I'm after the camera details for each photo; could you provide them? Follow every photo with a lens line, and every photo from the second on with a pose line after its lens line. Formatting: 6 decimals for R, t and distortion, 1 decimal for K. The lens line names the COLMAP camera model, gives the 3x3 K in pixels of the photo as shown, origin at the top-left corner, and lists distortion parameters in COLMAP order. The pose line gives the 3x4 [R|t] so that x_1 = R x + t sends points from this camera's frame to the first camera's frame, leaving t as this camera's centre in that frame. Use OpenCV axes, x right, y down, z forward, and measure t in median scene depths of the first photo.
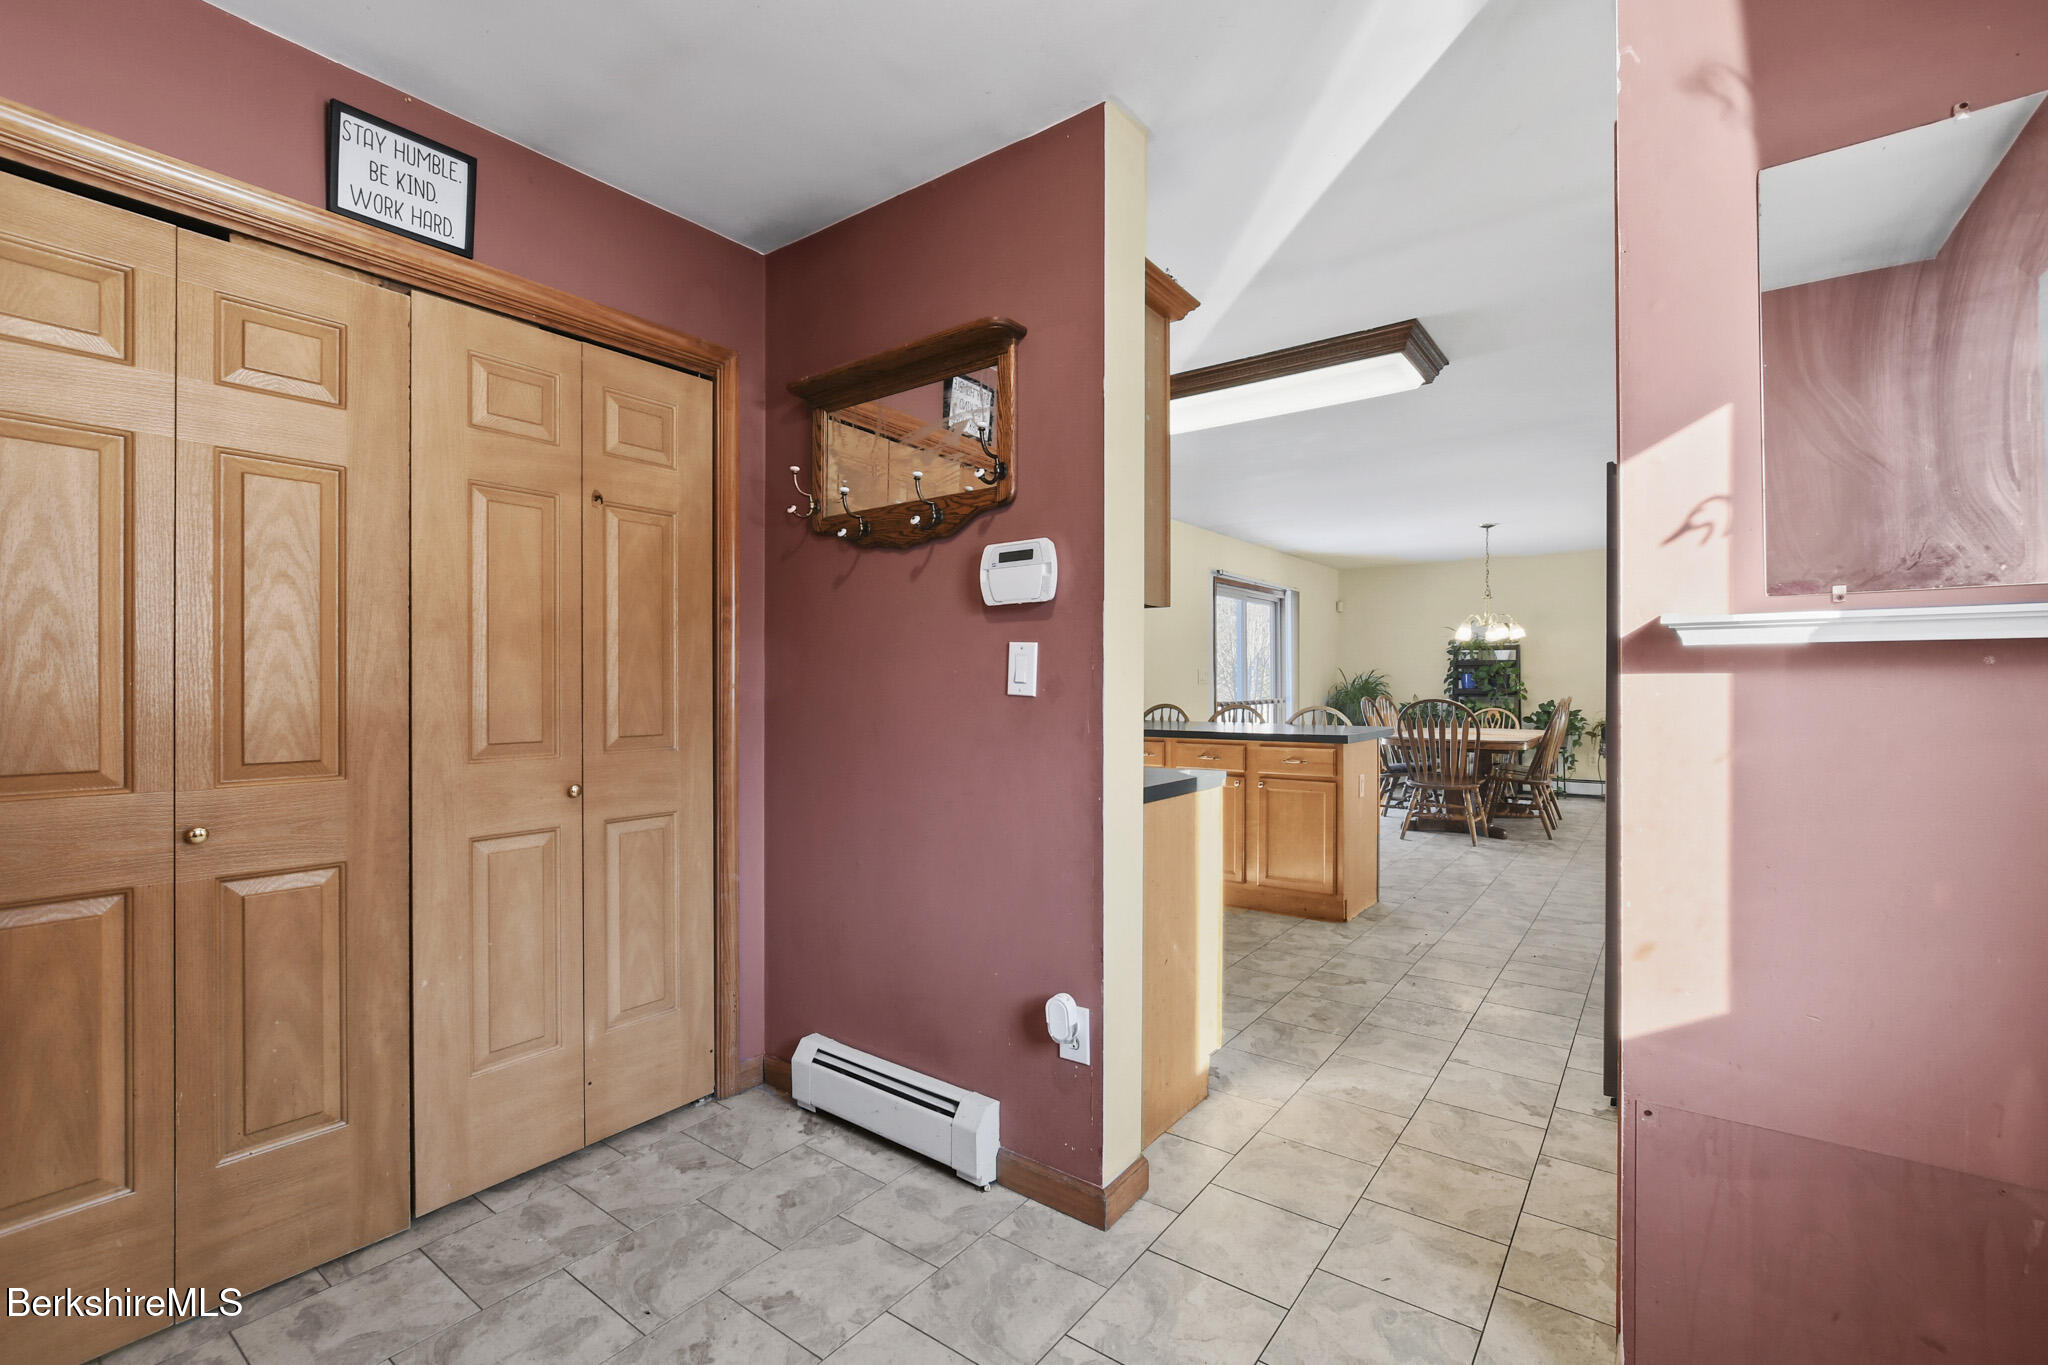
lens RADIAL K [[903.1, 0, 1019.8], [0, 903.1, 679.5], [0, 0, 1]] dist [-0.002665, -0.000267]
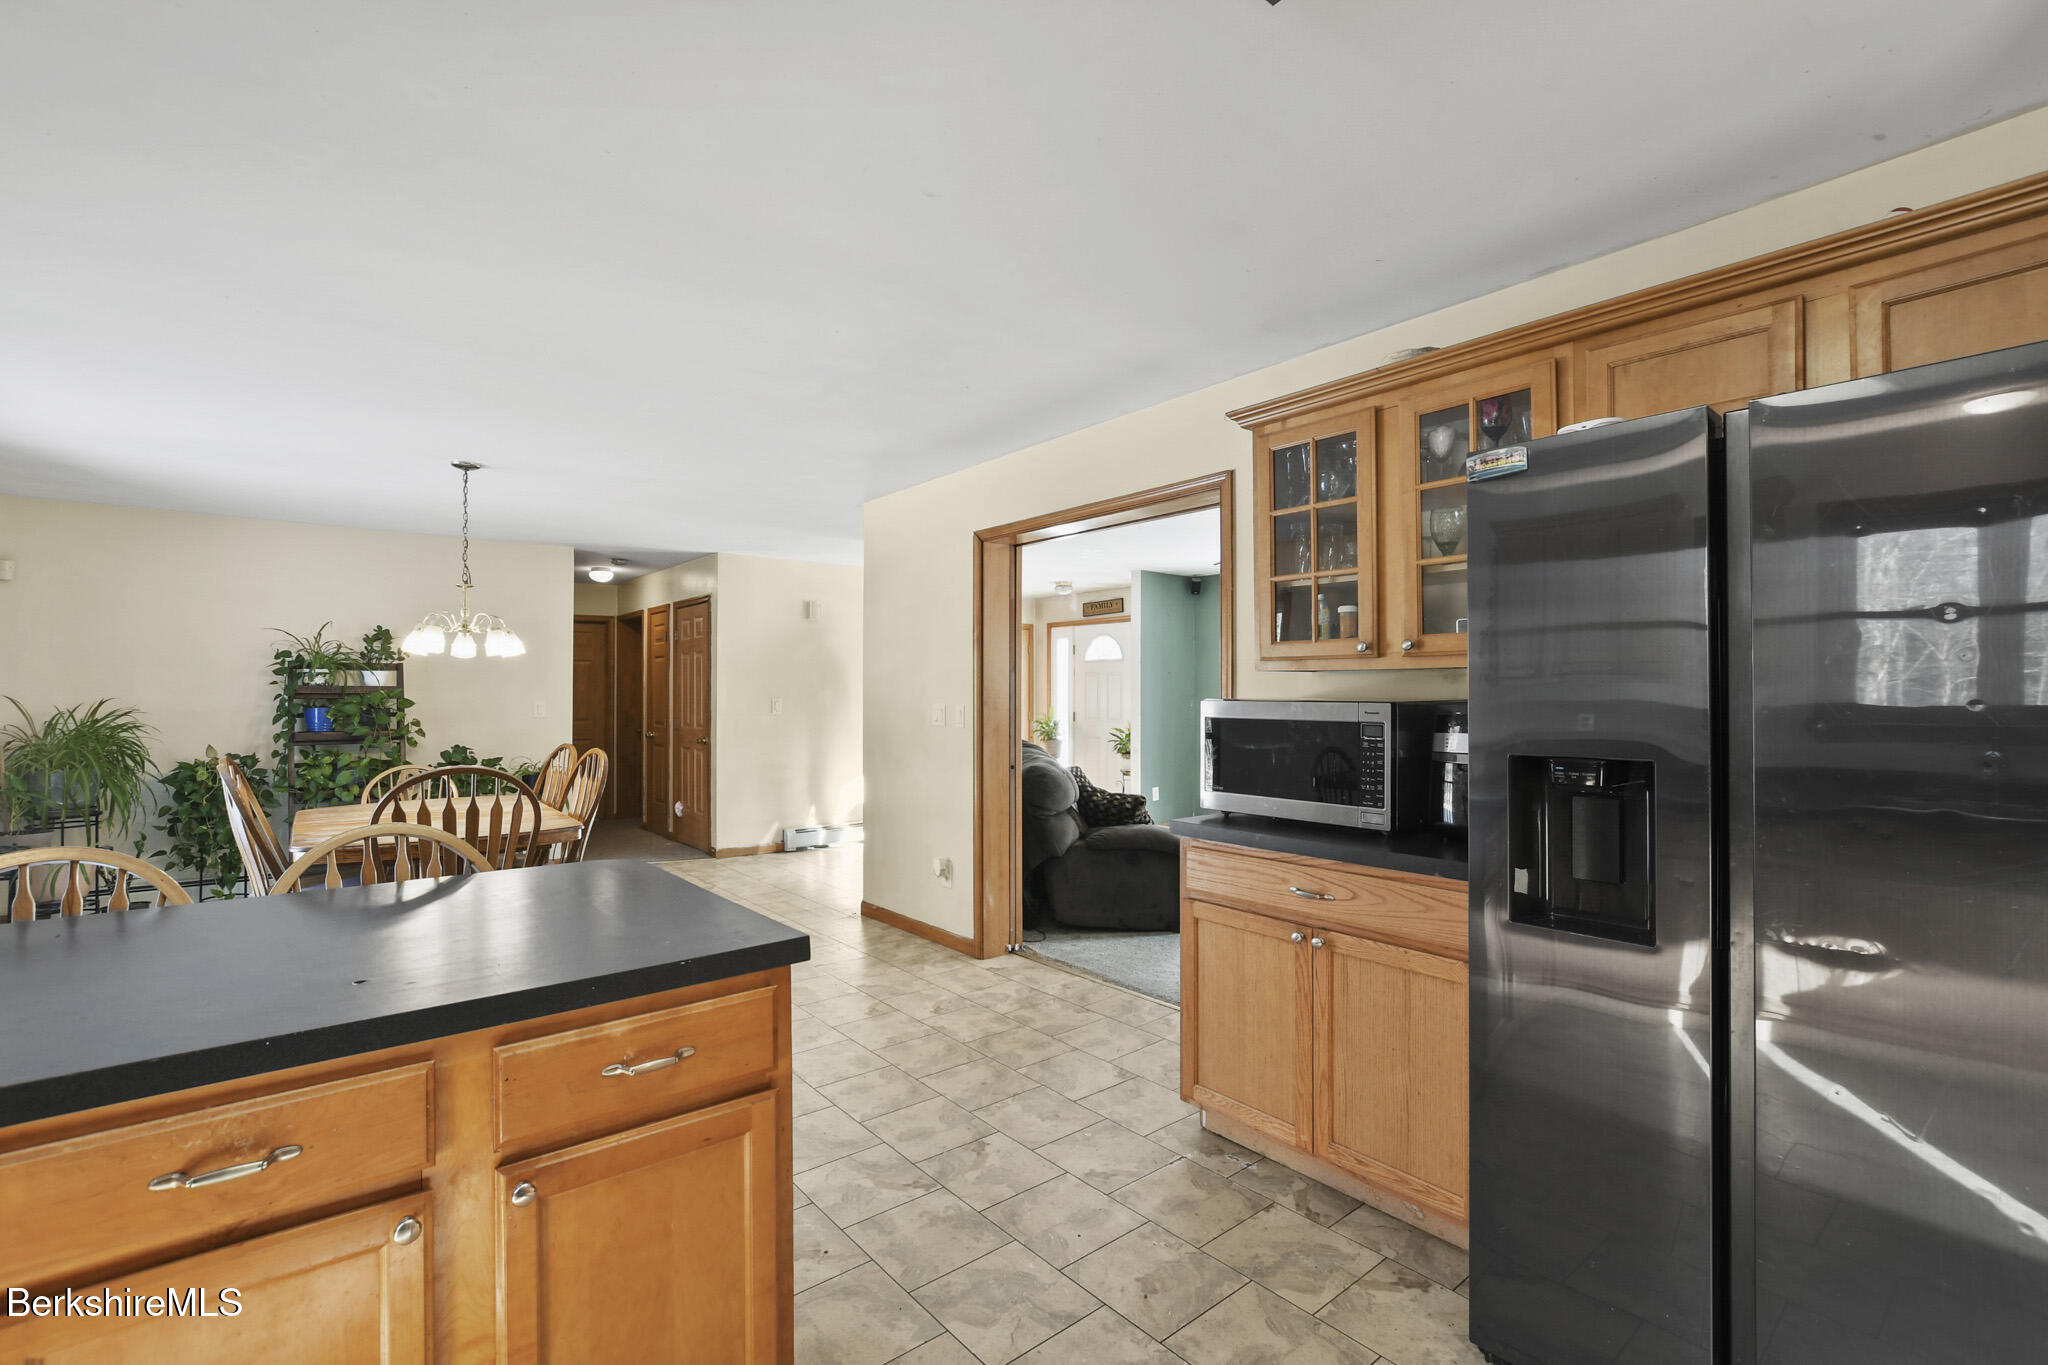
lens RADIAL K [[903.1, 0, 1023.7], [0, 903.1, 689.2], [0, 0, 1]] dist [-0.002665, -0.000267]
pose [[0.248285, 0.006909, 0.968662, 0.031543], [0.002981, 0.999964, -0.007896, -0.015661], [-0.968682, 0.004848, 0.248256, 0.485752]]
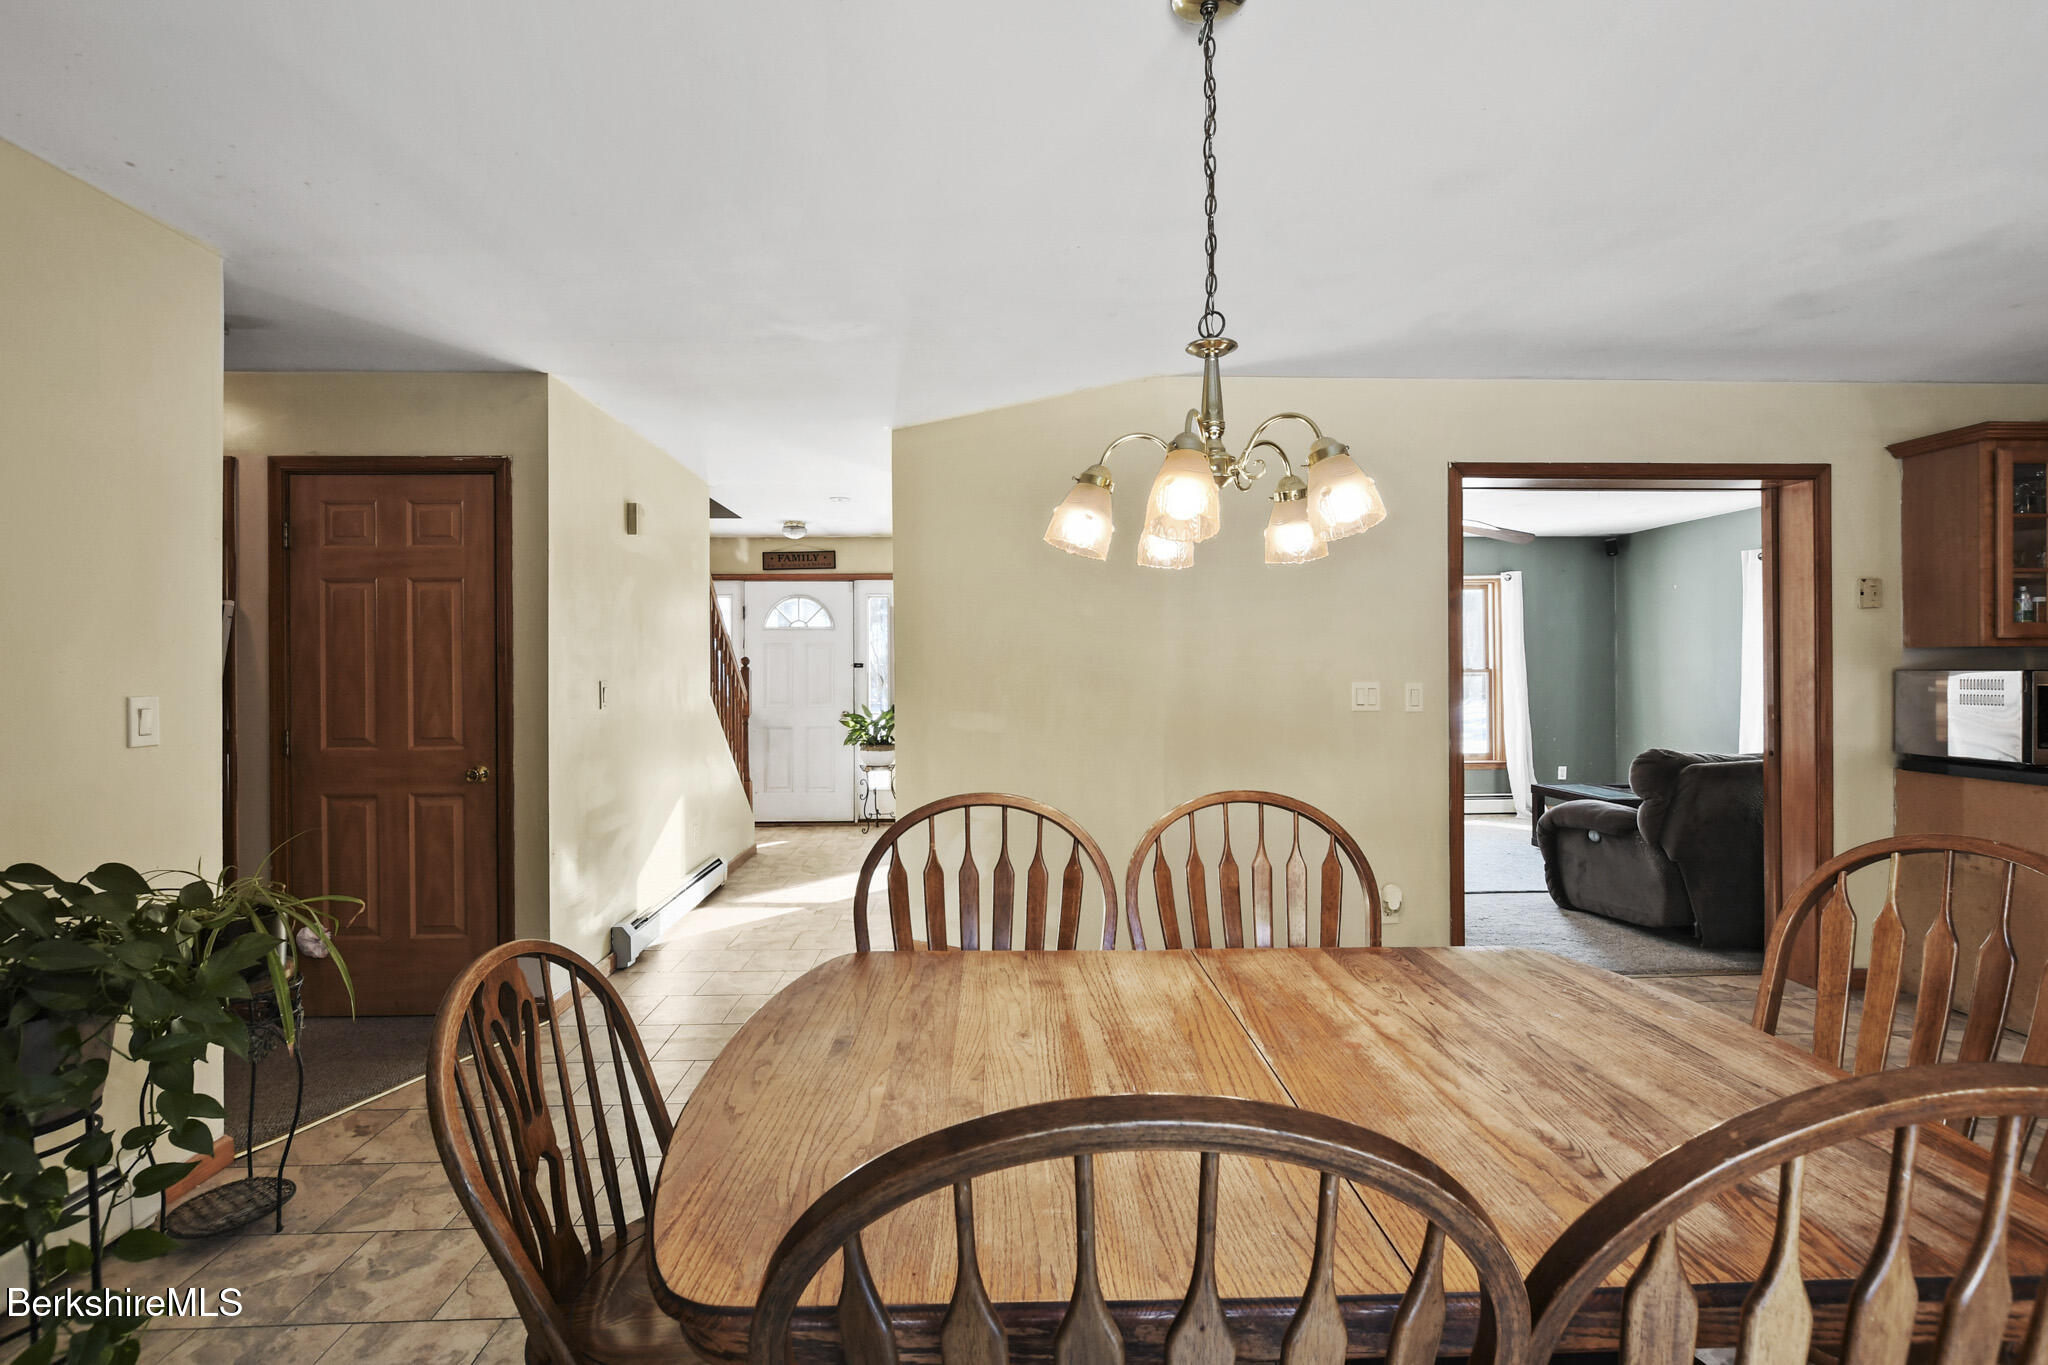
lens RADIAL K [[903.1, 0, 1022.6], [0, 903.1, 676.9], [0, 0, 1]] dist [-0.002665, -0.000267]
pose [[-0.629815, 0.001027, 0.776745, 0.456138], [0.006758, 0.999969, 0.004157, -0.014154], [-0.776716, 0.007868, -0.629802, 1.318355]]
